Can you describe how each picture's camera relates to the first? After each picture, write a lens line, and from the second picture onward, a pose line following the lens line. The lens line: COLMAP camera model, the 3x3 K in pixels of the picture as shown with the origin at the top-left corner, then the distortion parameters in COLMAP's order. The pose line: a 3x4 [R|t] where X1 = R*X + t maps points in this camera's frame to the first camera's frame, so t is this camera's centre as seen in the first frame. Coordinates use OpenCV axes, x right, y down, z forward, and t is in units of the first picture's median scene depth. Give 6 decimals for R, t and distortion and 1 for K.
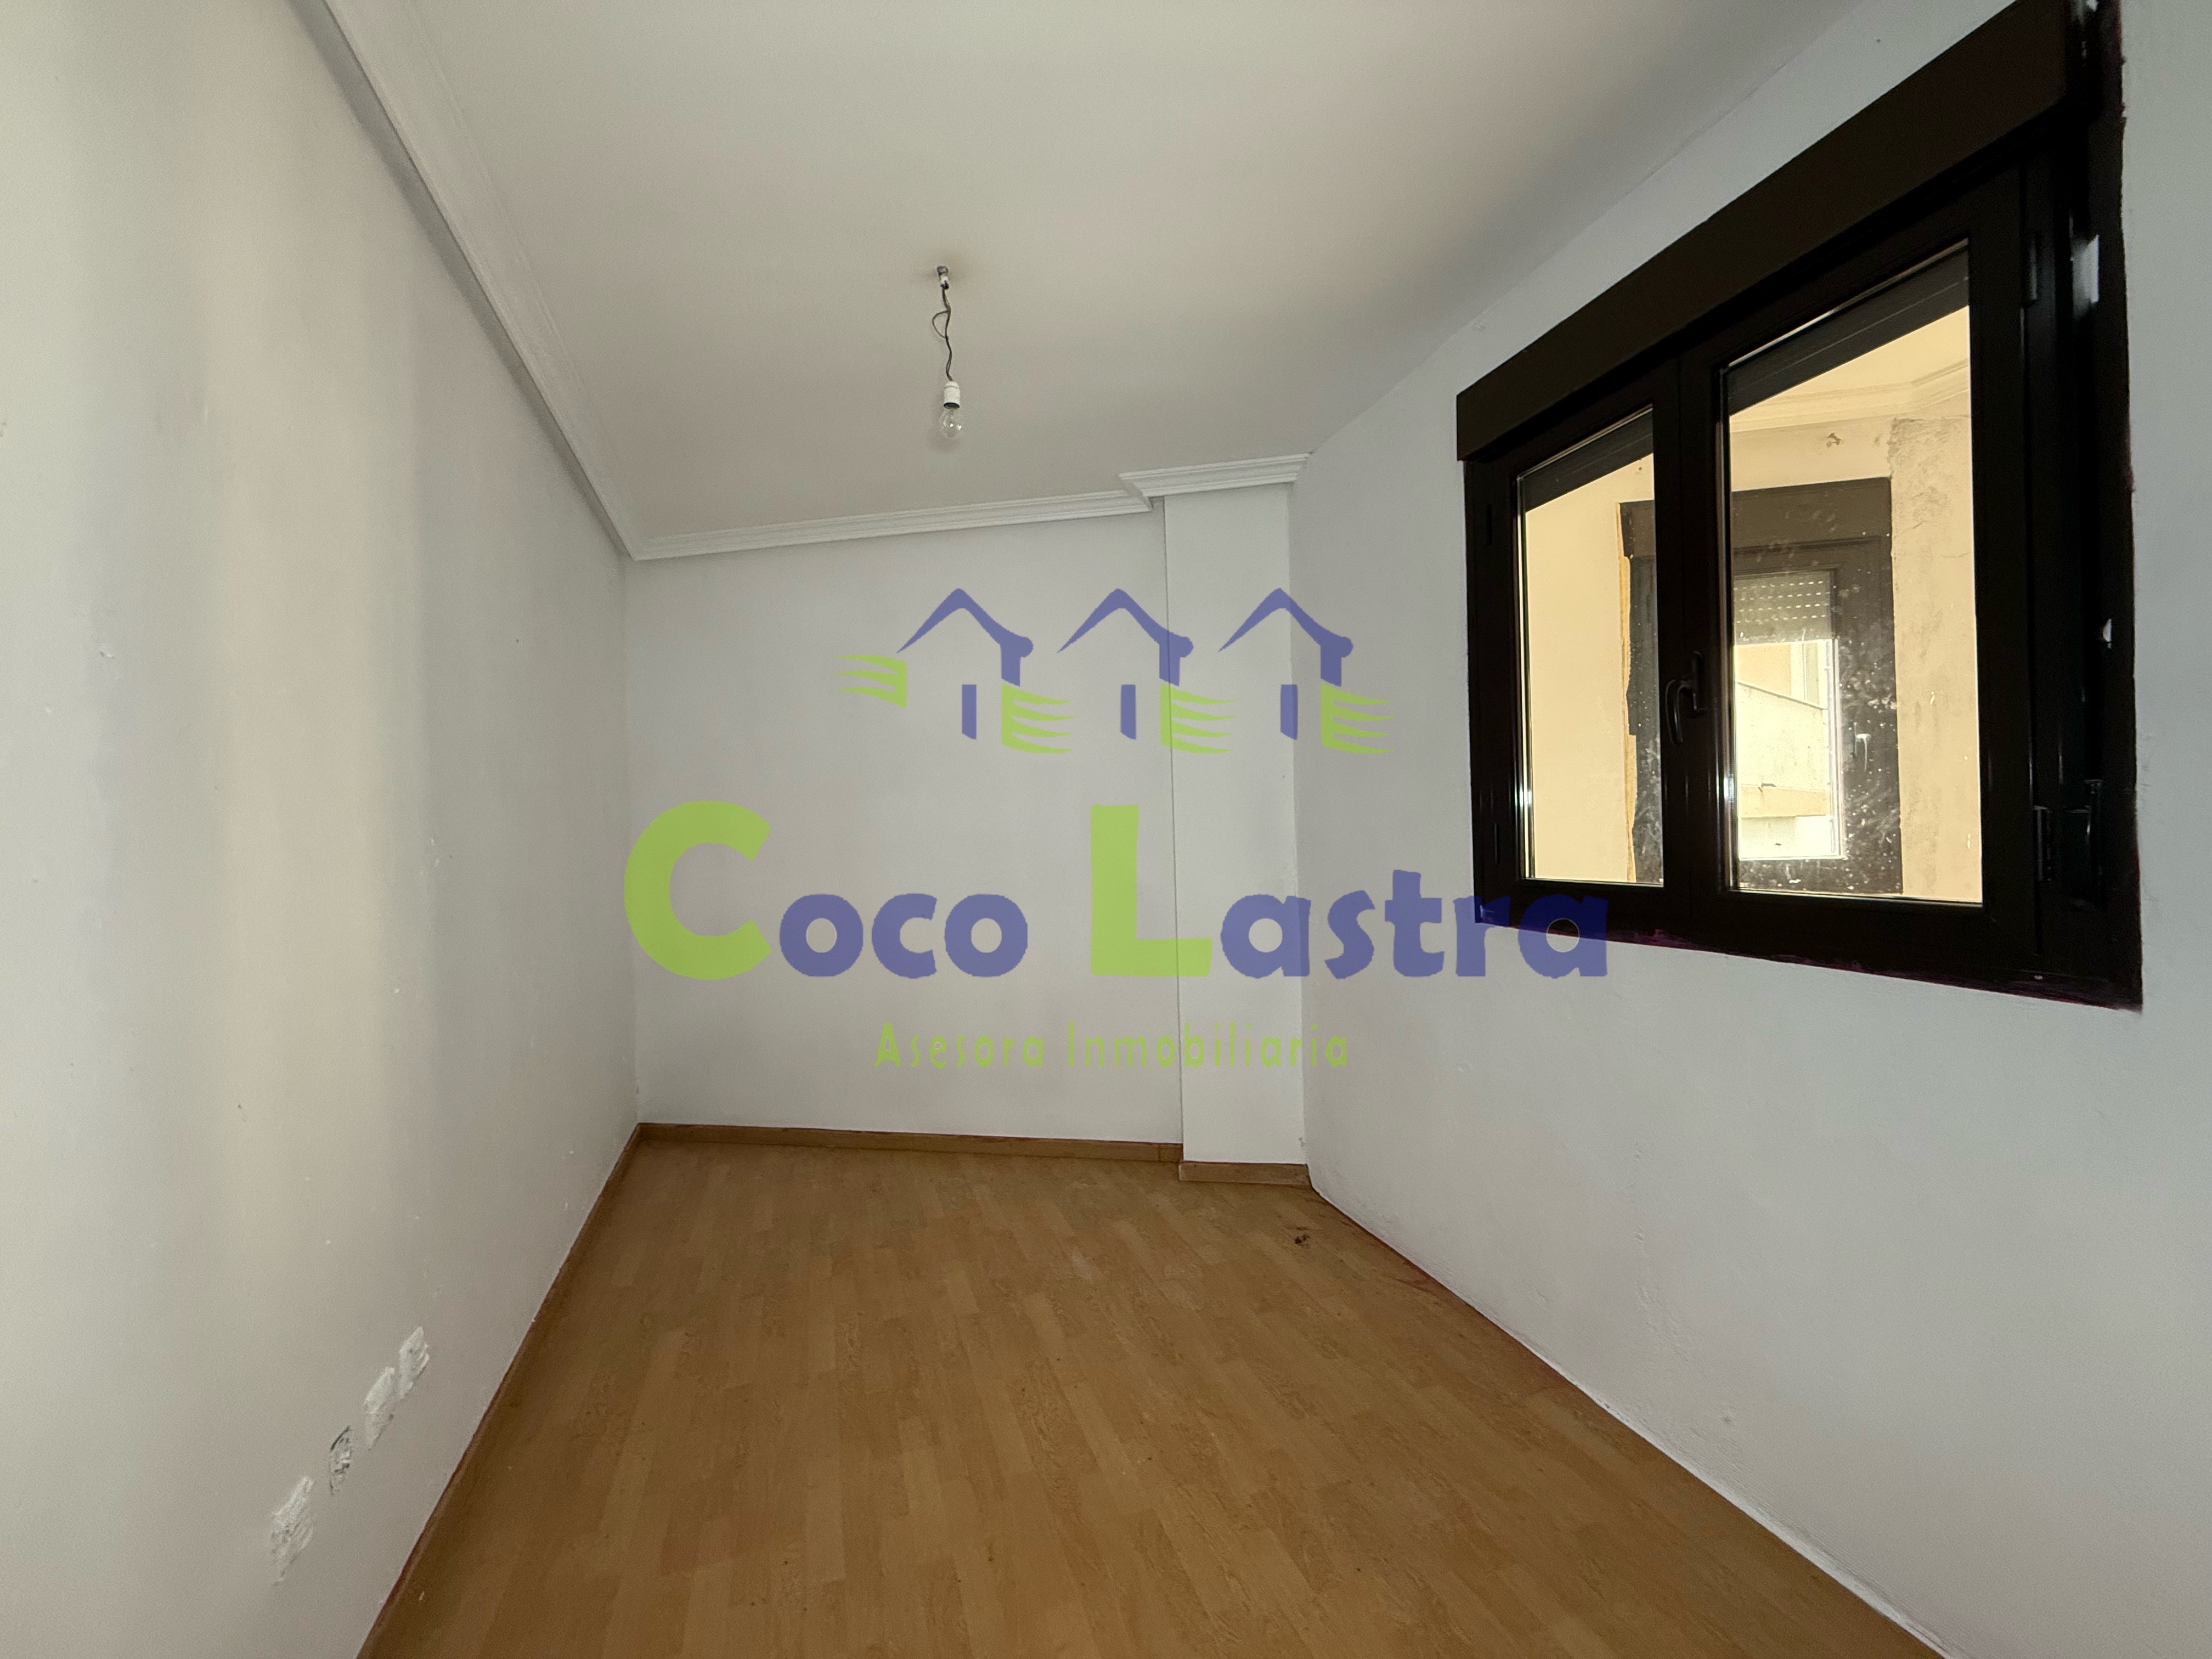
lens RADIAL K [[880.2, 0, 1095.8], [0, 880.2, 830.5], [0, 0, 1]] dist [-0.001823, 0.001159]
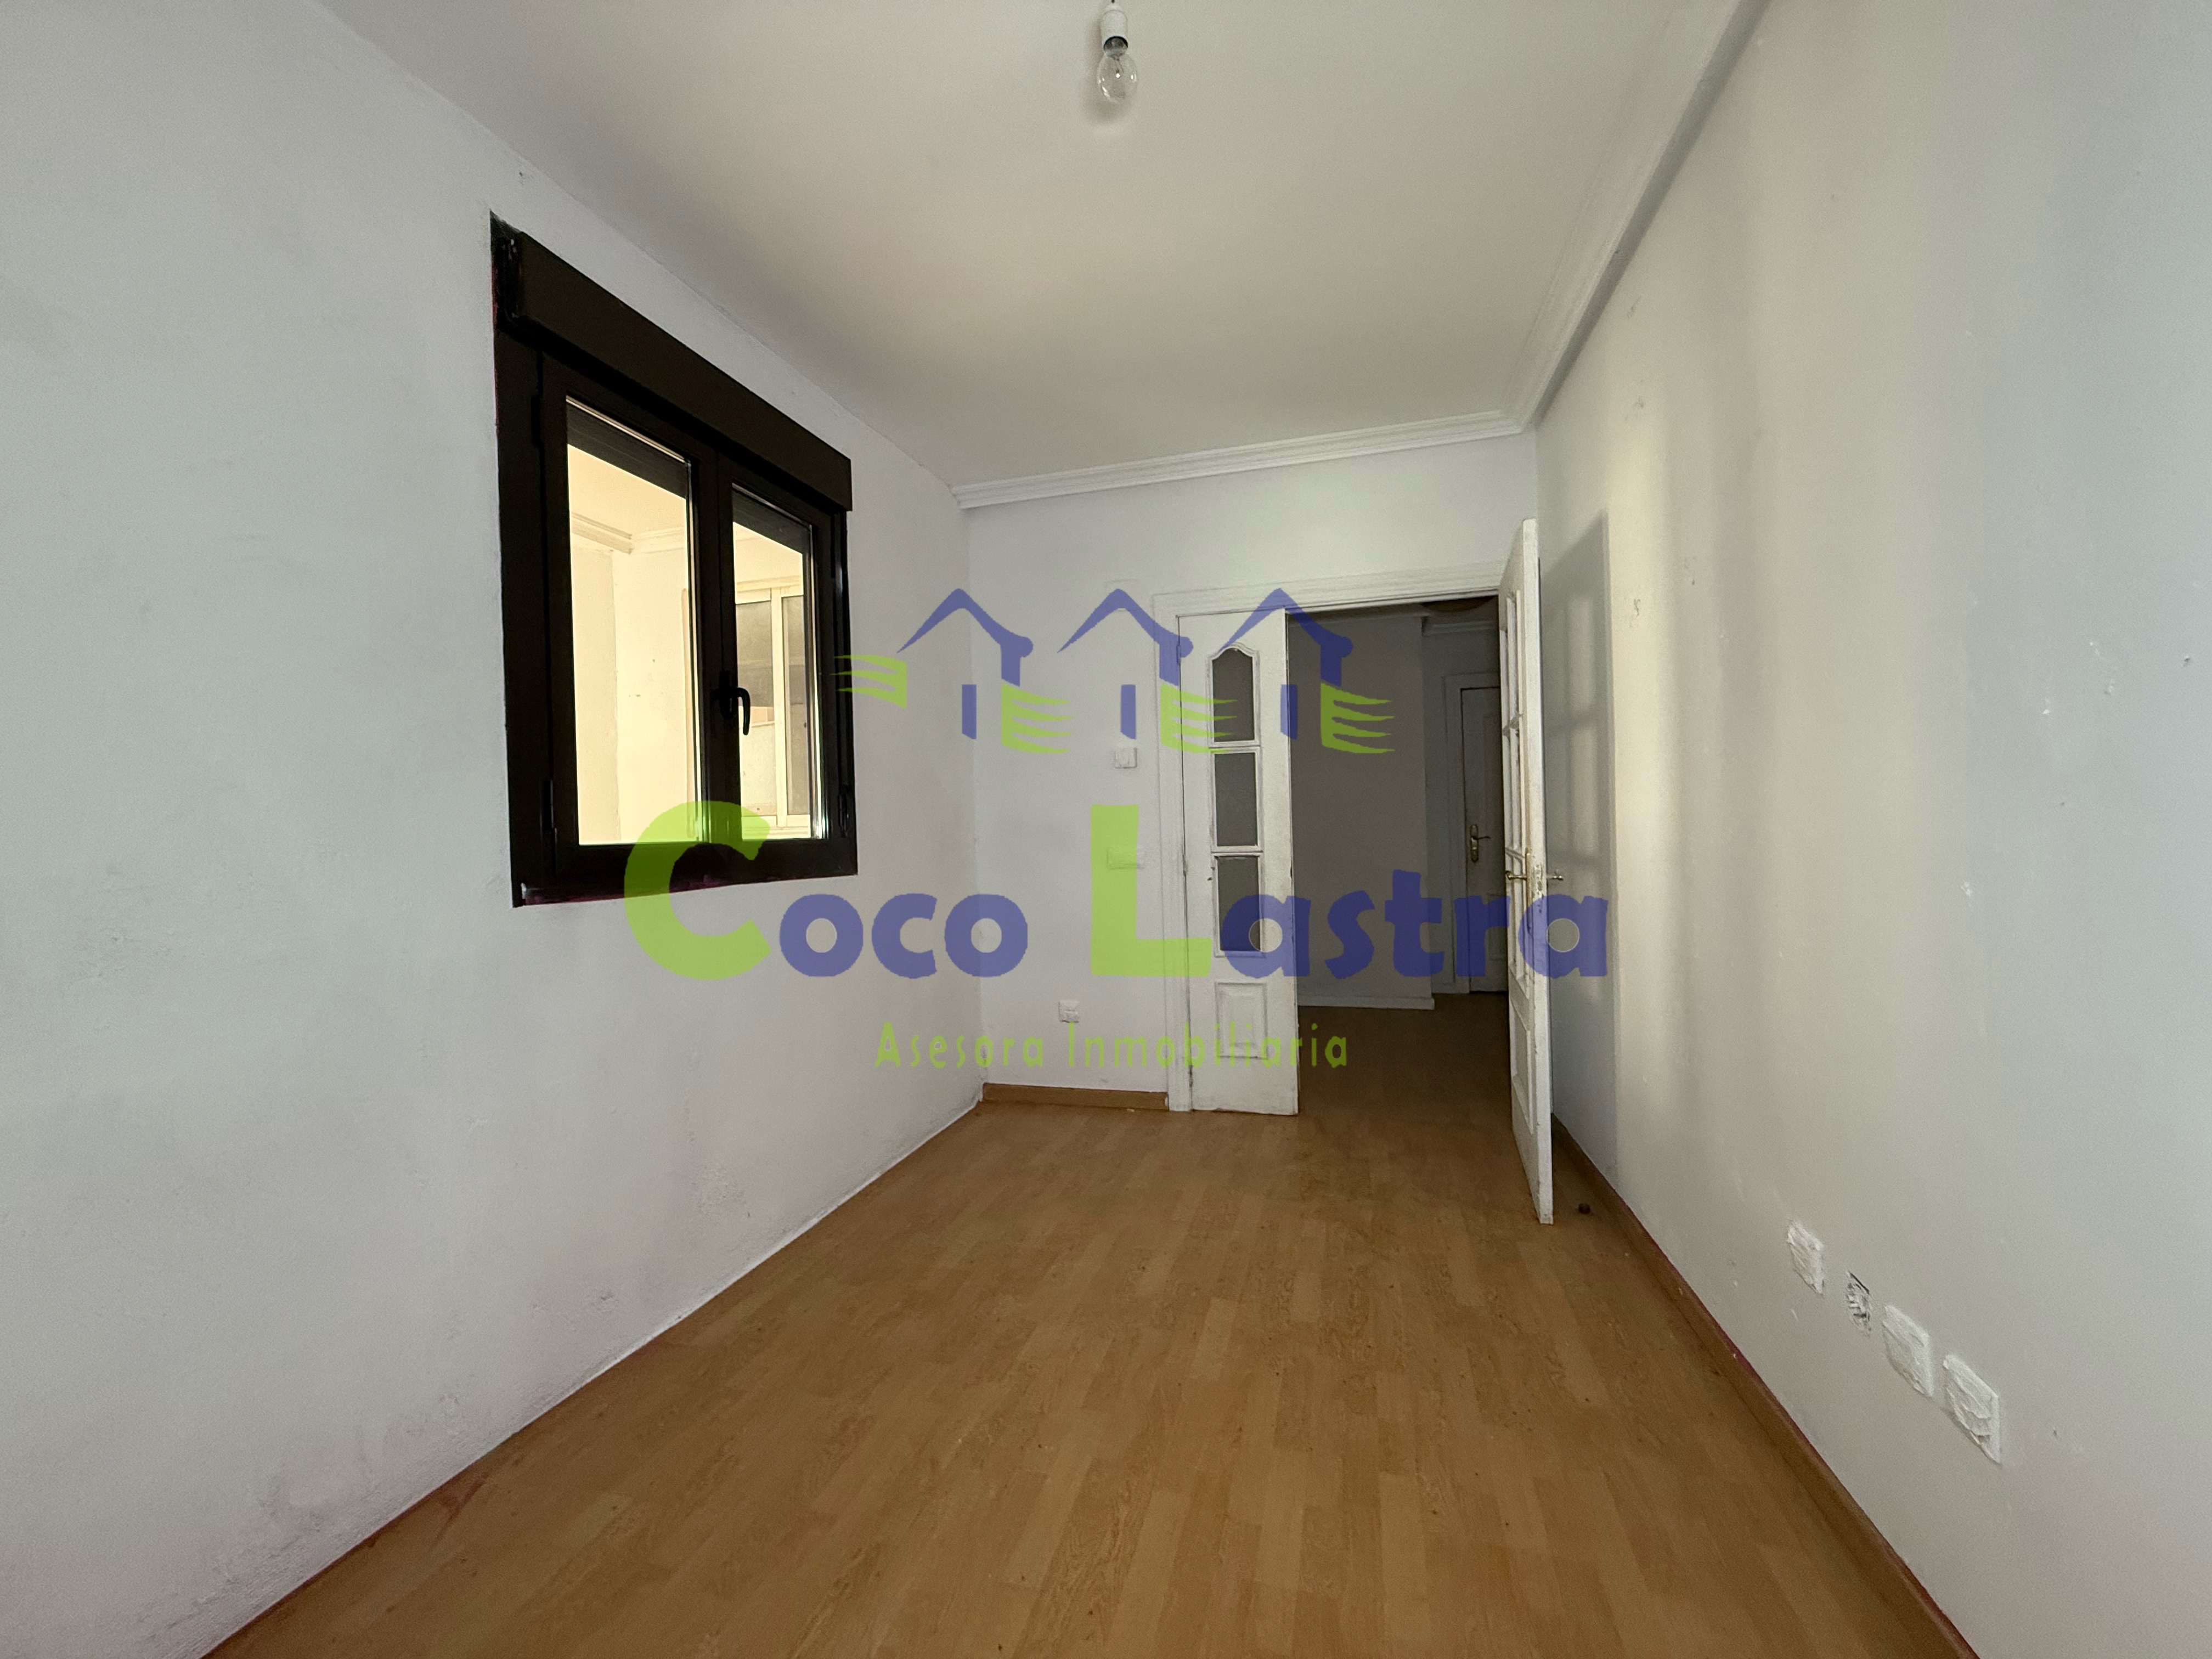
lens RADIAL K [[880.2, 0, 1095.8], [0, 880.2, 830.5], [0, 0, 1]] dist [-0.001823, 0.001159]
pose [[-0.826544, 0.052331, 0.560435, -0.530895], [0.050187, 0.998555, -0.019224, 0.099779], [-0.560631, 0.012236, -0.827975, 1.717921]]
